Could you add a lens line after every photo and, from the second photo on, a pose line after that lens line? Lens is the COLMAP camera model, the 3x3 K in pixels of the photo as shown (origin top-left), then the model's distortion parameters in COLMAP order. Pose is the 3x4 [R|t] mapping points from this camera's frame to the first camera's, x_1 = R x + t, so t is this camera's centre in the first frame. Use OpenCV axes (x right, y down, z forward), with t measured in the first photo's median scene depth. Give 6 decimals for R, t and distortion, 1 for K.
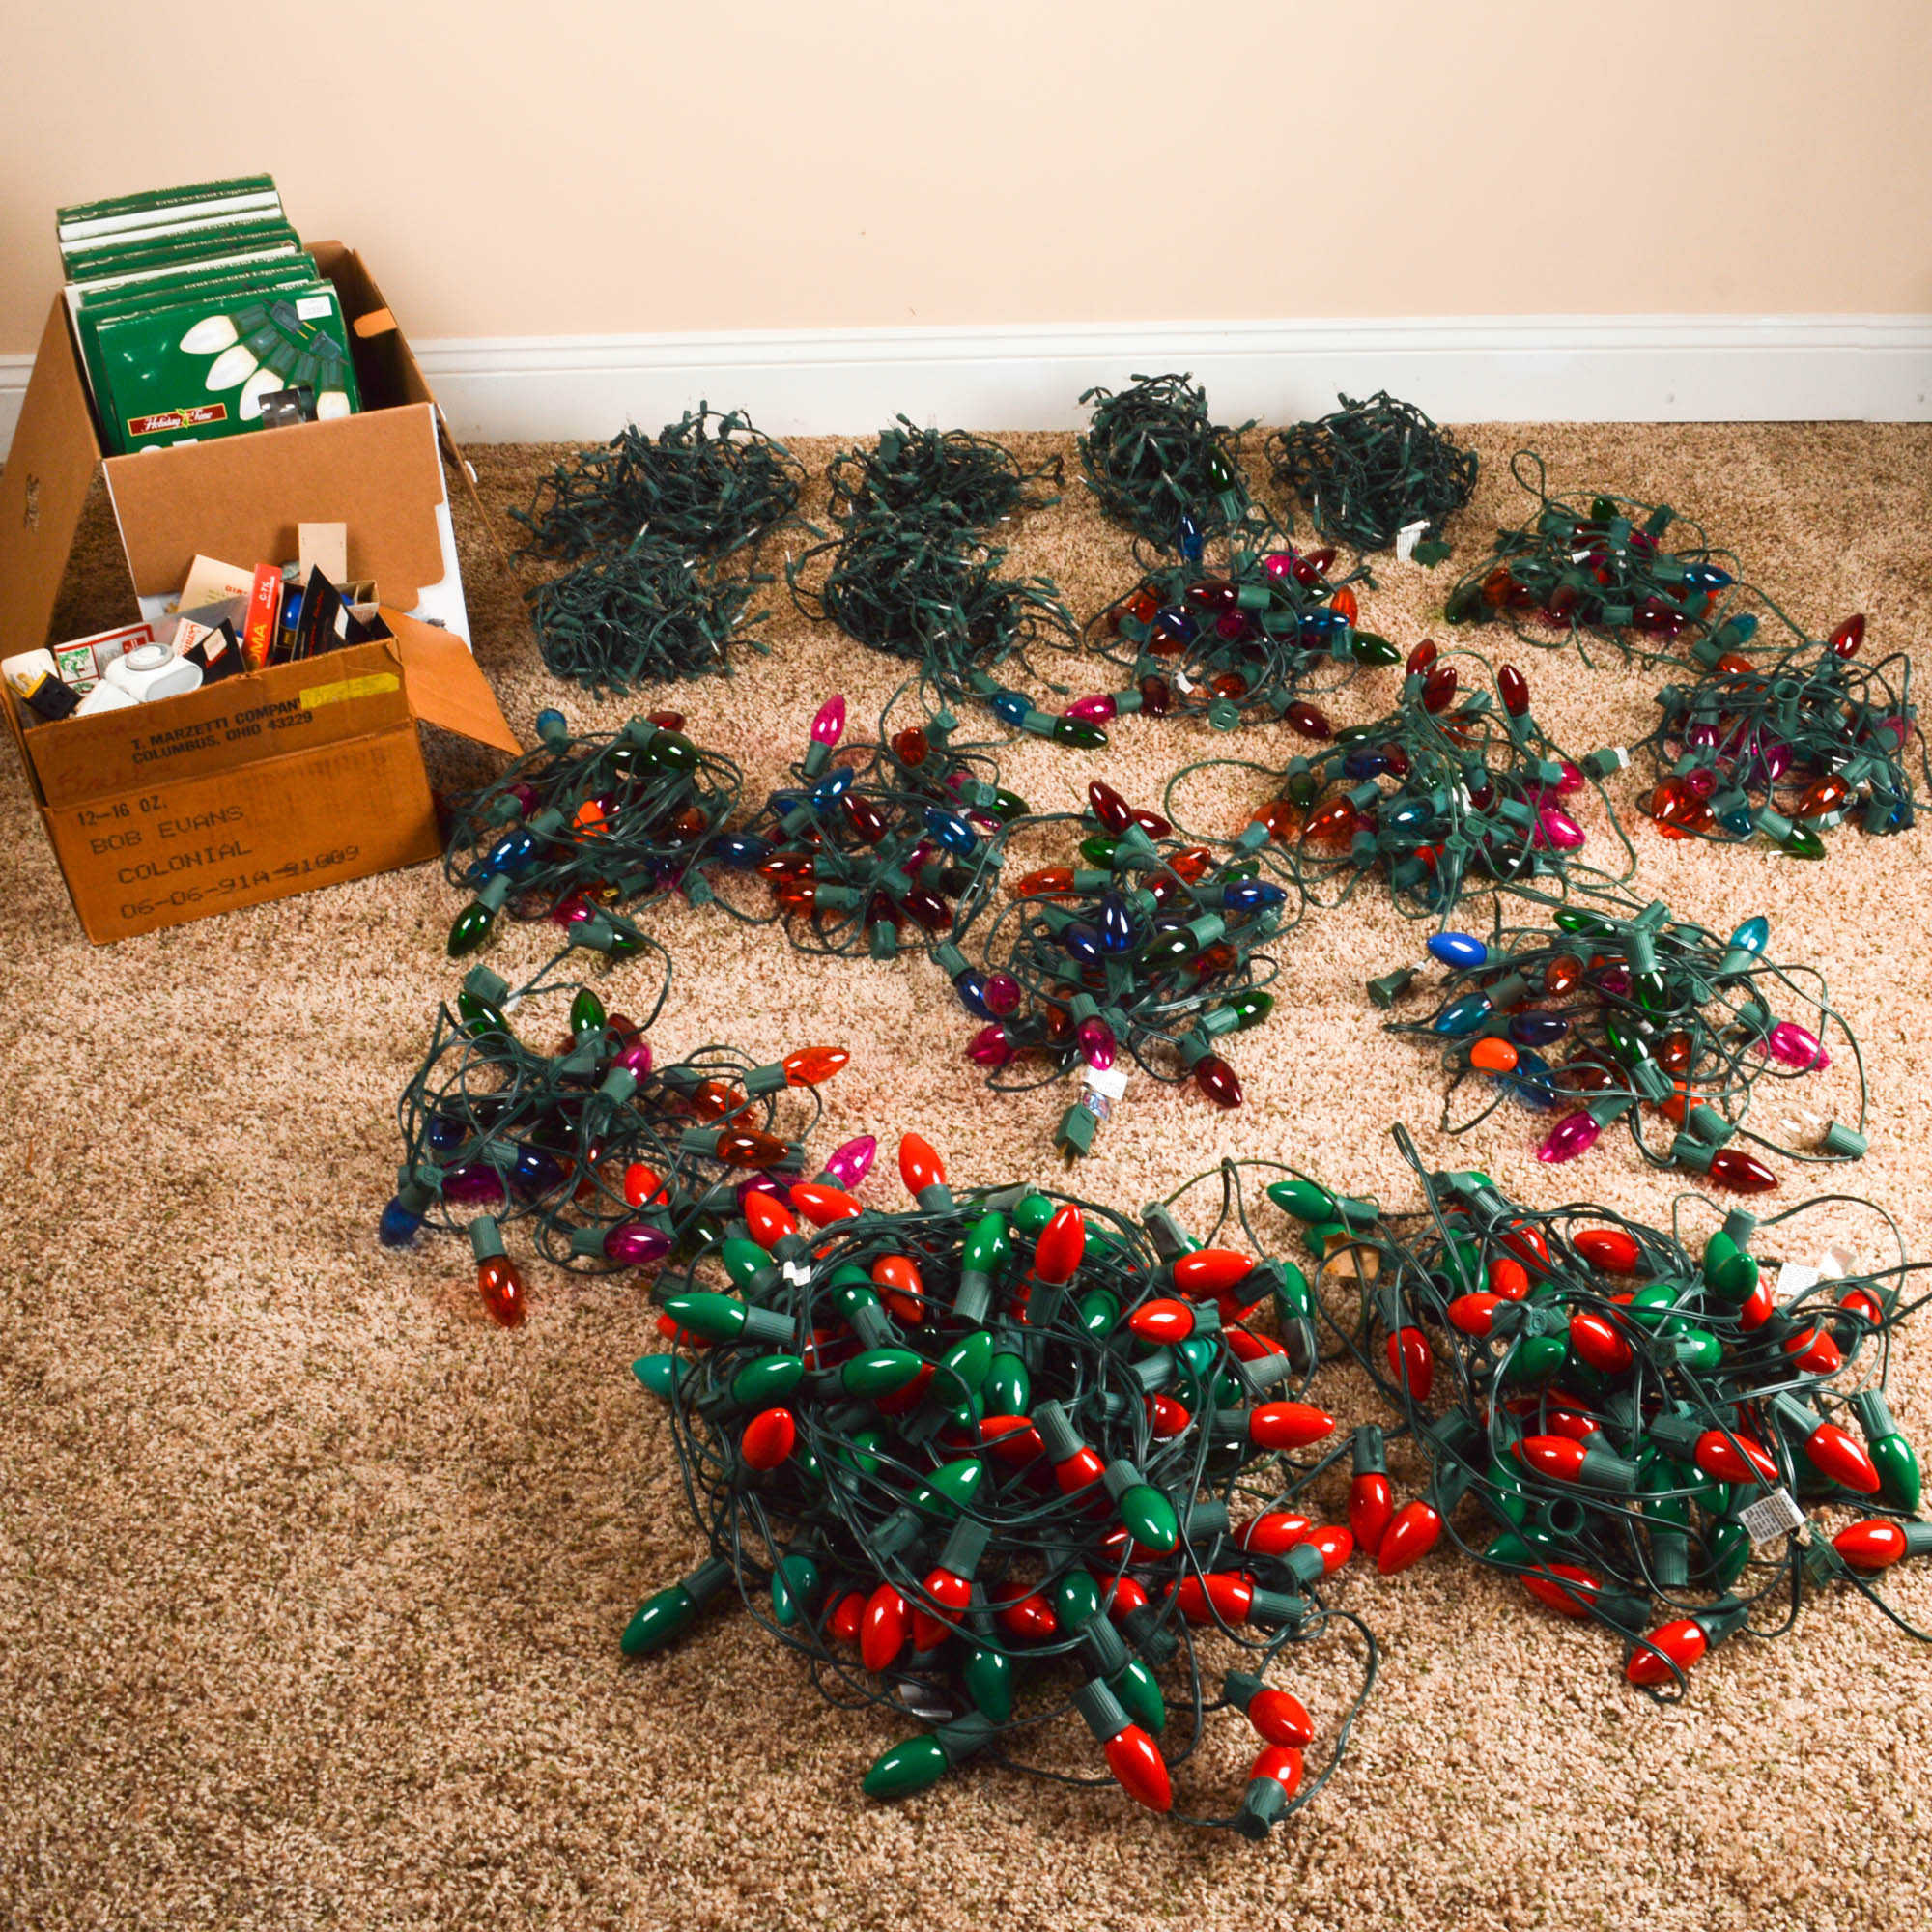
lens RADIAL K [[2329.3, 0, 966.0], [0, 2329.3, 966.0], [0, 0, 1]] dist [-0.014106, -0.033495]
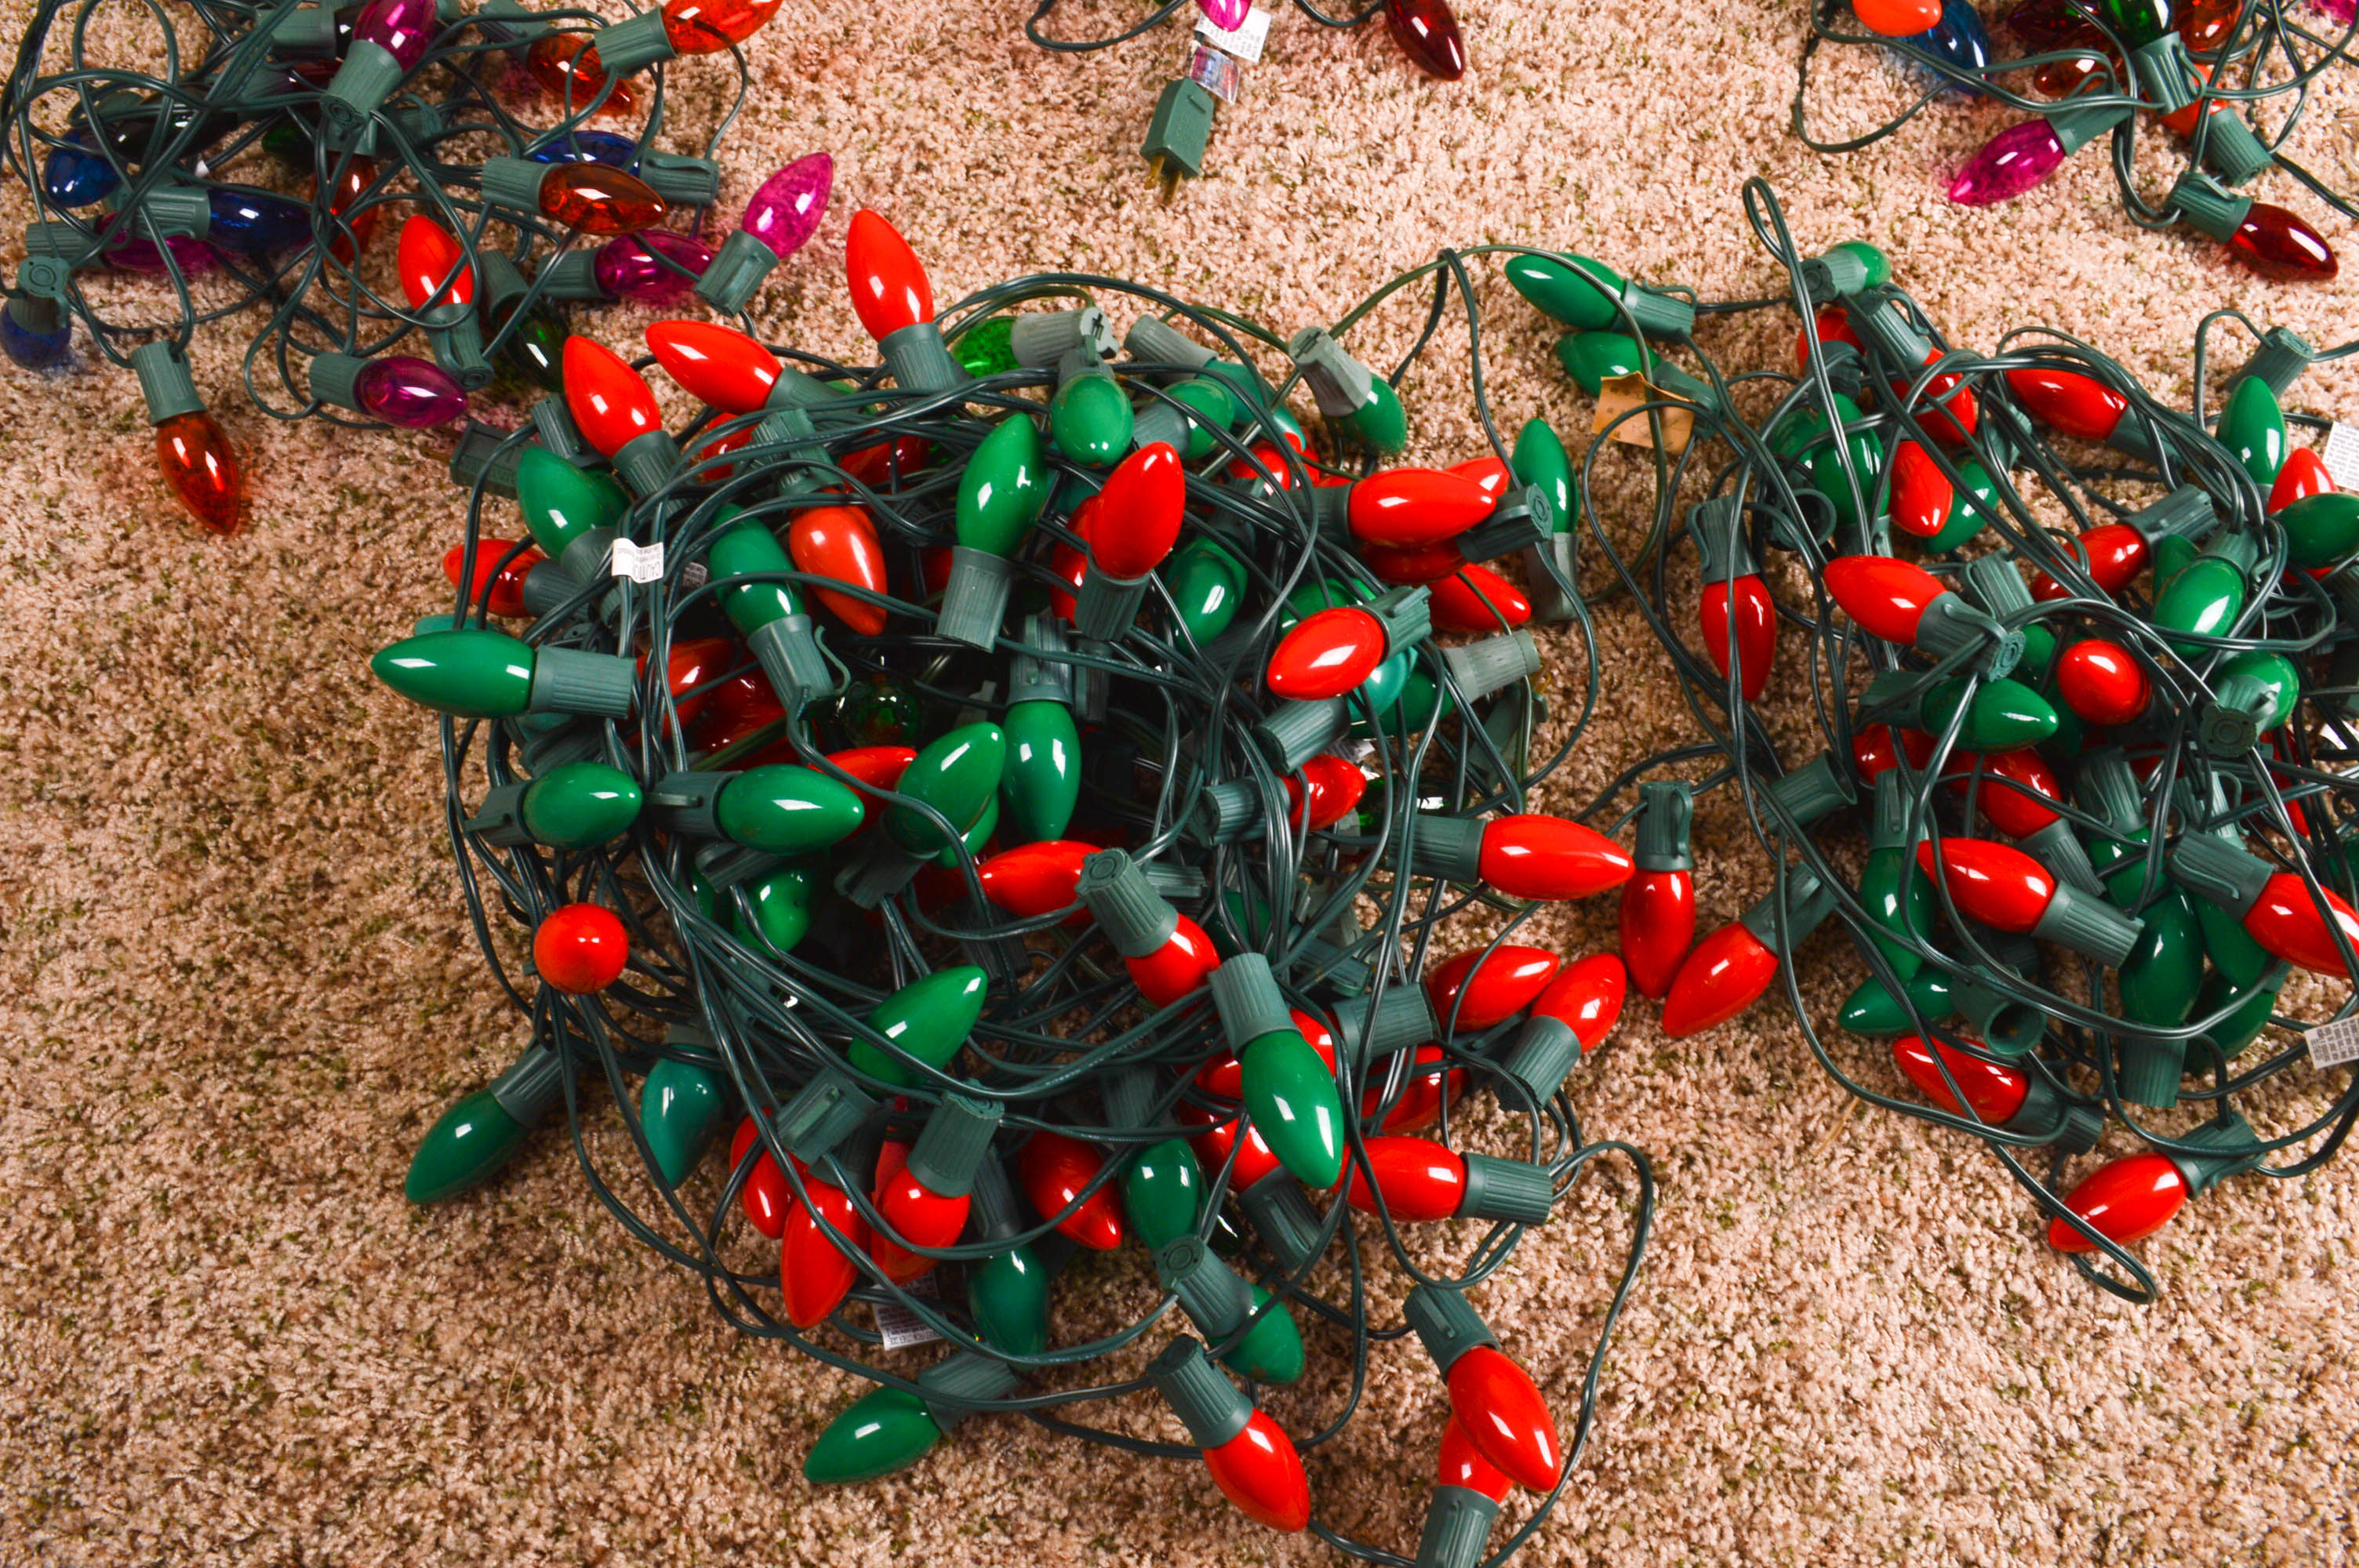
lens RADIAL K [[1903.3, 0, 1179.5], [0, 1903.3, 784.0], [0, 0, 1]] dist [-0.079968, 0.005251]
pose [[0.999399, -0.010698, 0.032983, 0.037105], [-0.009140, 0.836312, 0.548178, -0.063983], [-0.033448, -0.548150, 0.835711, 0.643040]]
